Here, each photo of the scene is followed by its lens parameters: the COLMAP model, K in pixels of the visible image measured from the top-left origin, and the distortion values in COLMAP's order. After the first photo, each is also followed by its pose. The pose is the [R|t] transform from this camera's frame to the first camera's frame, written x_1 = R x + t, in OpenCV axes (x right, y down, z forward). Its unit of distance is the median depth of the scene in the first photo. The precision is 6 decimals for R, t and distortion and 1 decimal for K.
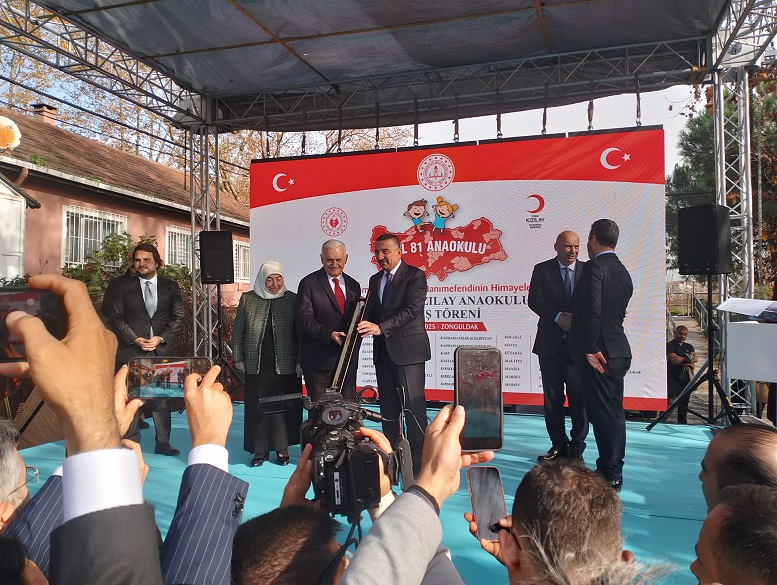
lens RADIAL K [[614.4, 0, 388.9], [0, 614.4, 298.2], [0, 0, 1]] dist [0.061928, -0.133083]
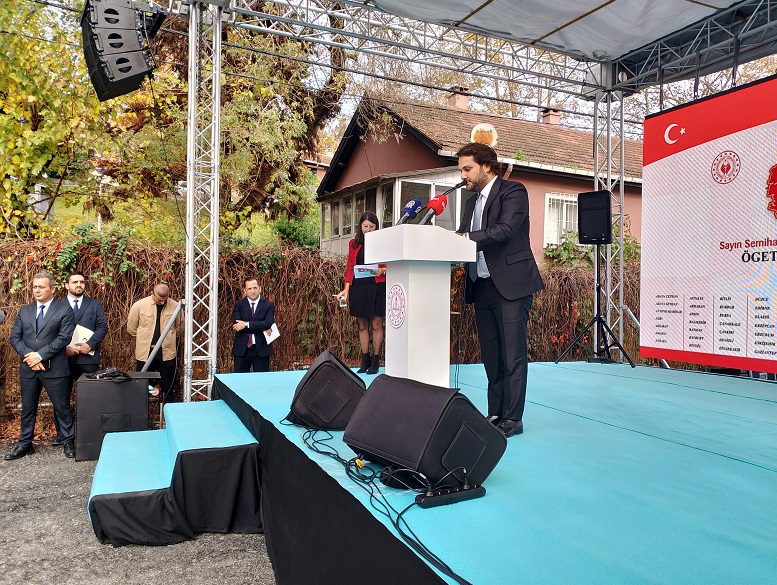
lens RADIAL K [[606.3, 0, 388.0], [0, 606.3, 296.7], [0, 0, 1]] dist [0.052857, -0.118065]
pose [[0.661135, 0.019869, -0.750004, 0.259641], [-0.012208, 0.999802, 0.015725, 0.055022], [0.750167, -0.001241, 0.661247, 0.069773]]
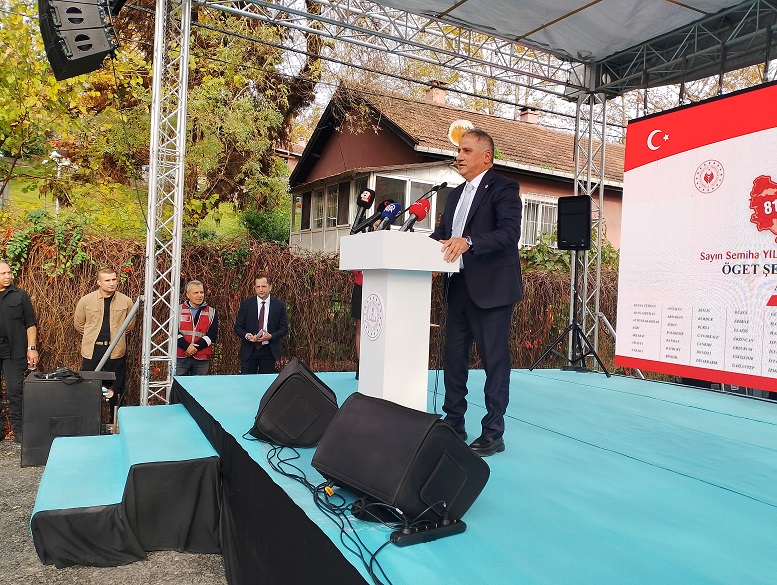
lens RADIAL K [[614.4, 0, 388.9], [0, 614.4, 298.2], [0, 0, 1]] dist [0.061928, -0.133083]
pose [[0.697585, 0.047543, -0.714923, 0.236573], [-0.041730, 0.998798, 0.025703, 0.044265], [0.715286, 0.011904, 0.698730, 0.083474]]
